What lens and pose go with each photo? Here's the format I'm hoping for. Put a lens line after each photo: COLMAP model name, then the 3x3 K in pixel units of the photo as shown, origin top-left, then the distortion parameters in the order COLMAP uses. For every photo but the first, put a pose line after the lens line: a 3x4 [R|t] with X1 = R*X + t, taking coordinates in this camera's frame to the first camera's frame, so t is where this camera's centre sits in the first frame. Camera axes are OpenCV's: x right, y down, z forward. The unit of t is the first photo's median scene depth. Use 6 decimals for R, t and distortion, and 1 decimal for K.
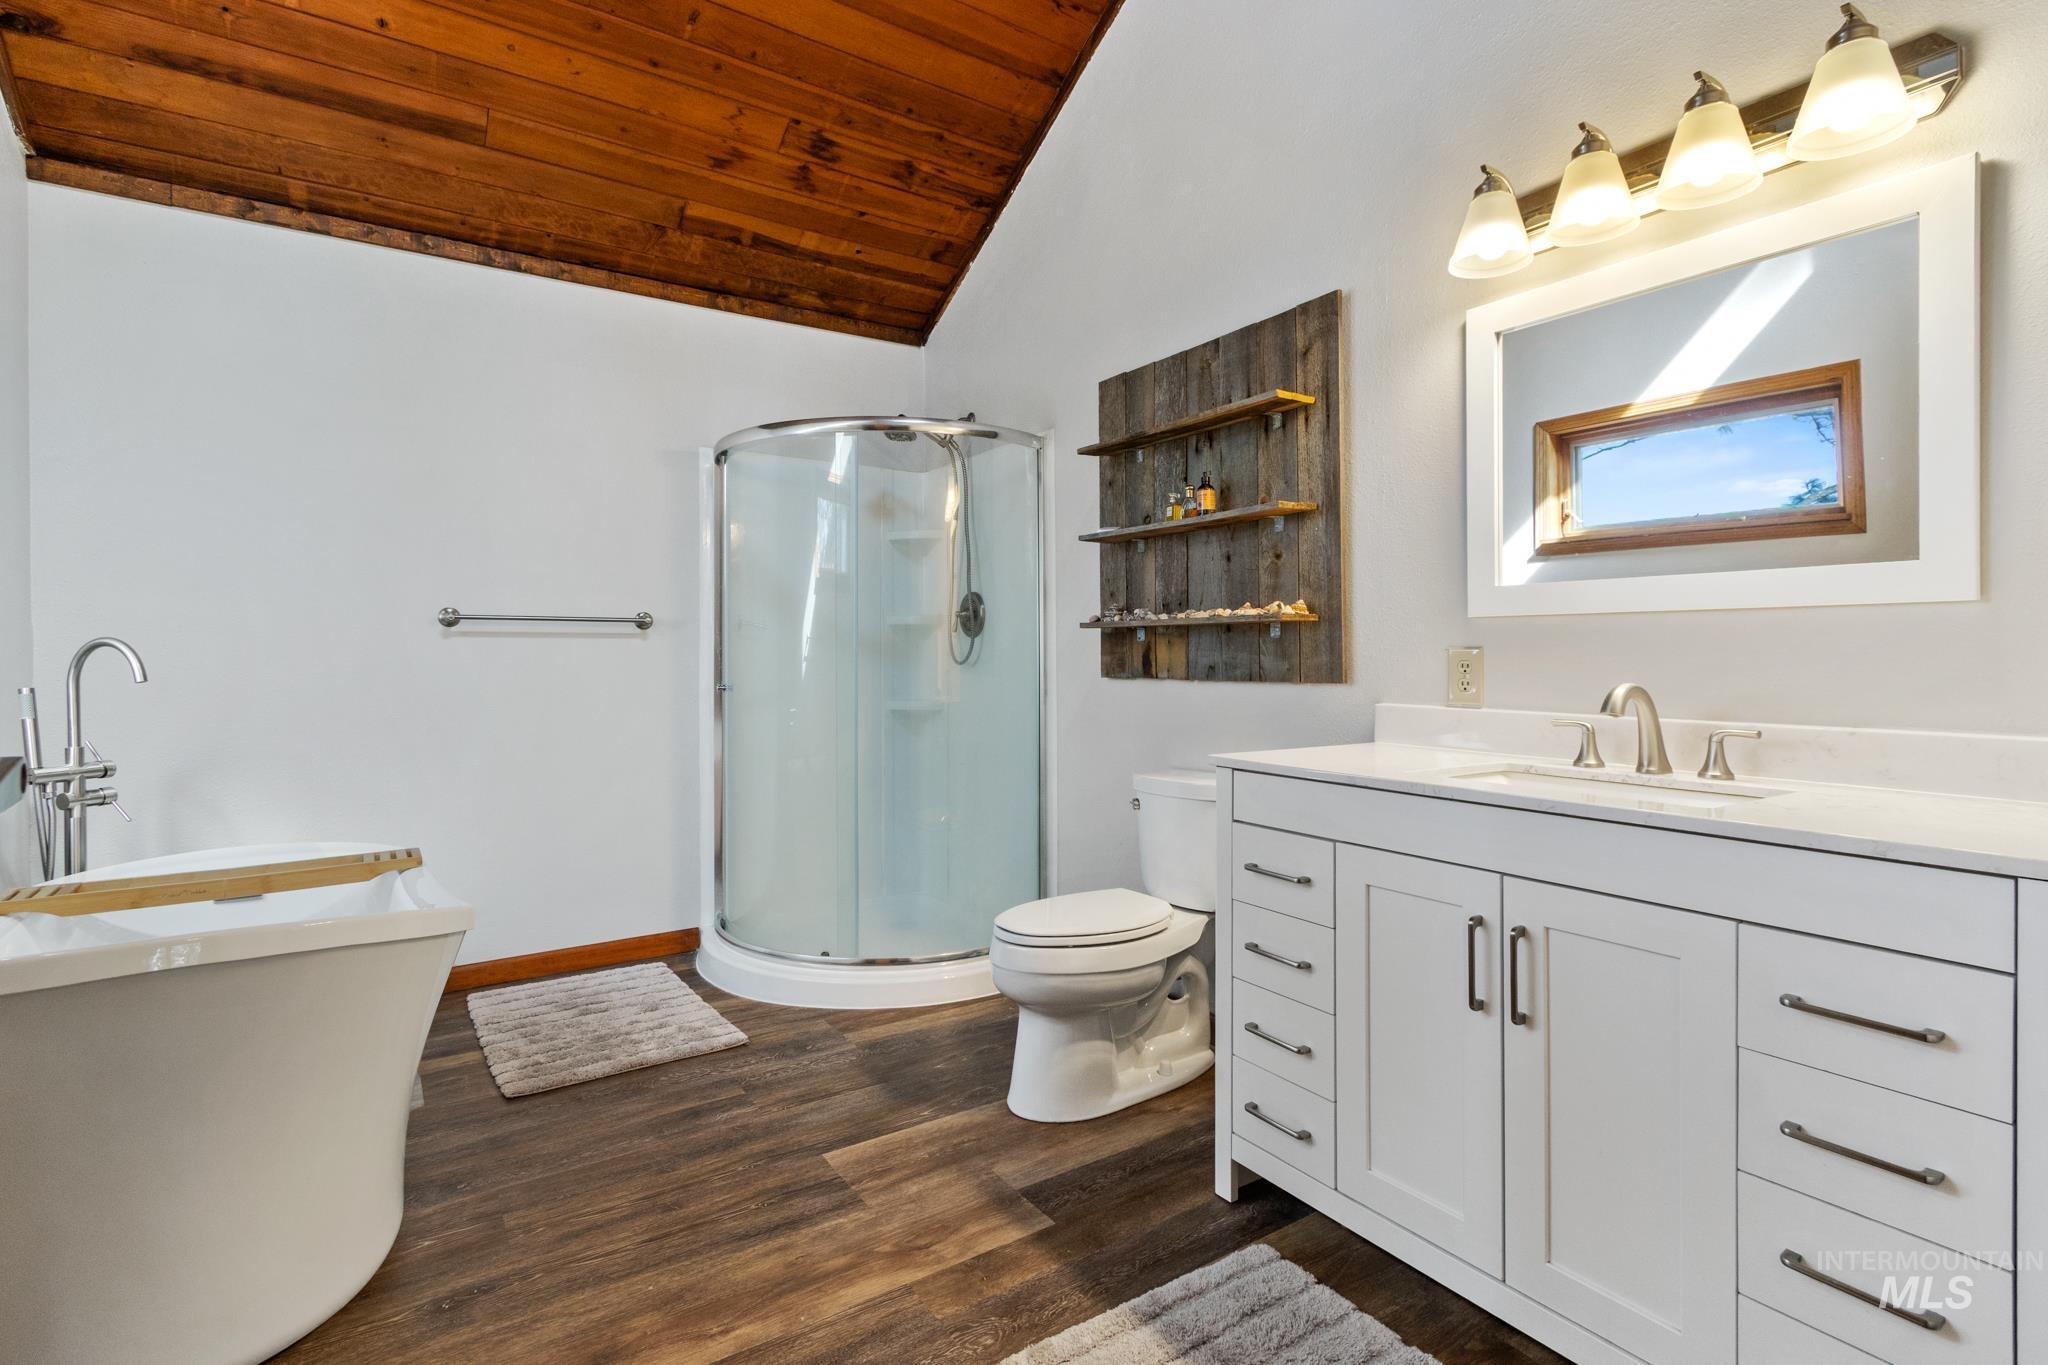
lens RADIAL K [[984.4, 0, 990.2], [0, 984.4, 657.2], [0, 0, 1]] dist [0.002784, 0.000524]
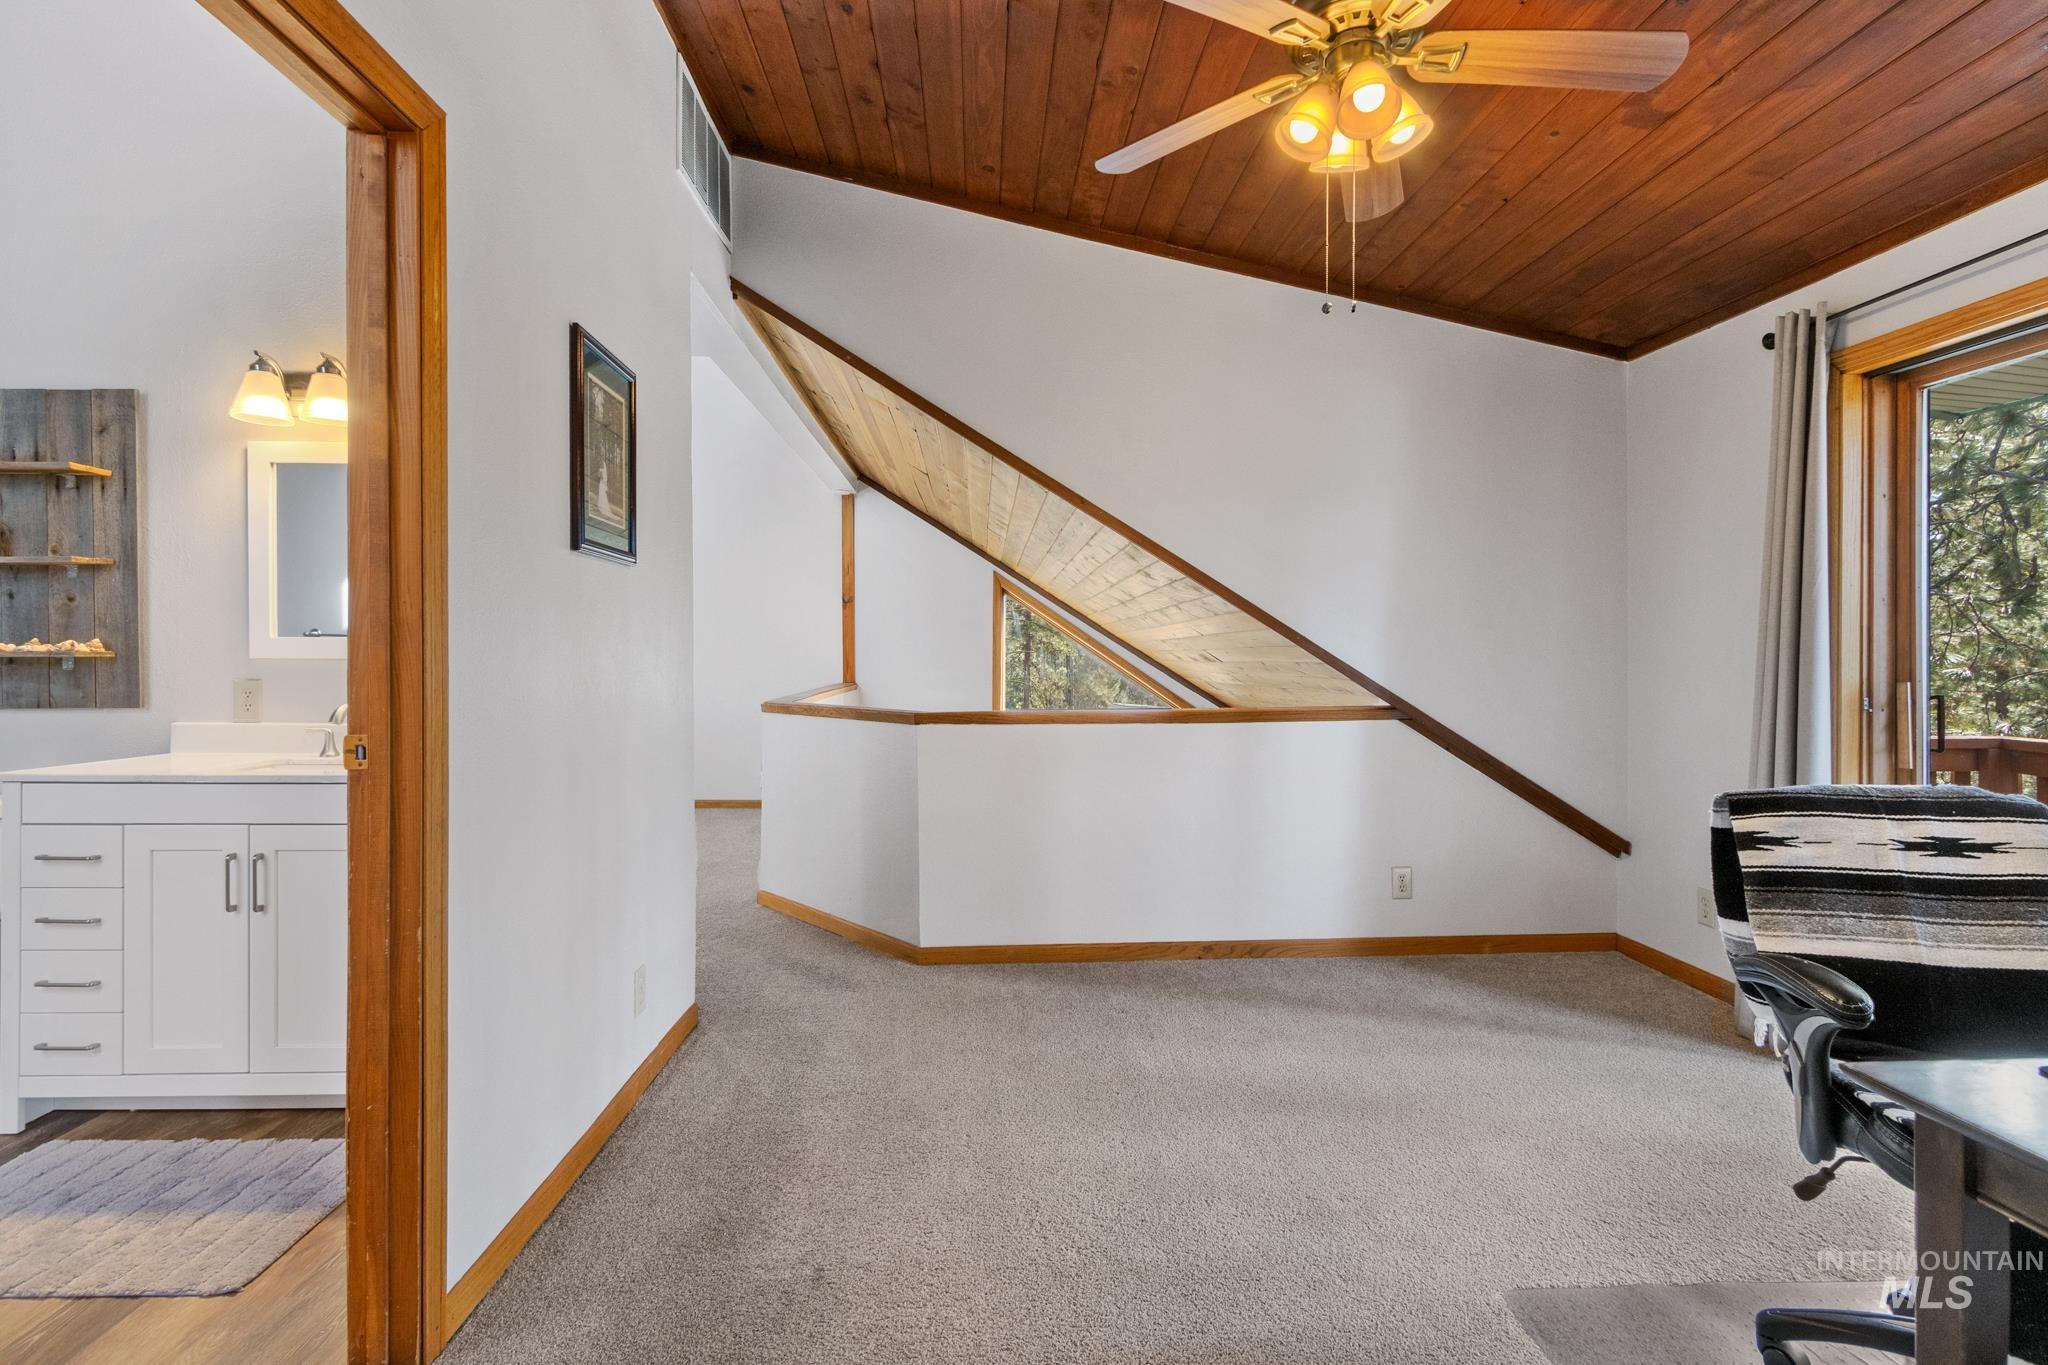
lens RADIAL K [[984.4, 0, 990.2], [0, 984.4, 657.2], [0, 0, 1]] dist [0.002784, 0.000524]
pose [[0.513191, 0.002490, 0.858271, -0.155140], [0.000778, 0.999994, -0.003367, -0.031555], [-0.858274, 0.002396, 0.513186, -0.544249]]
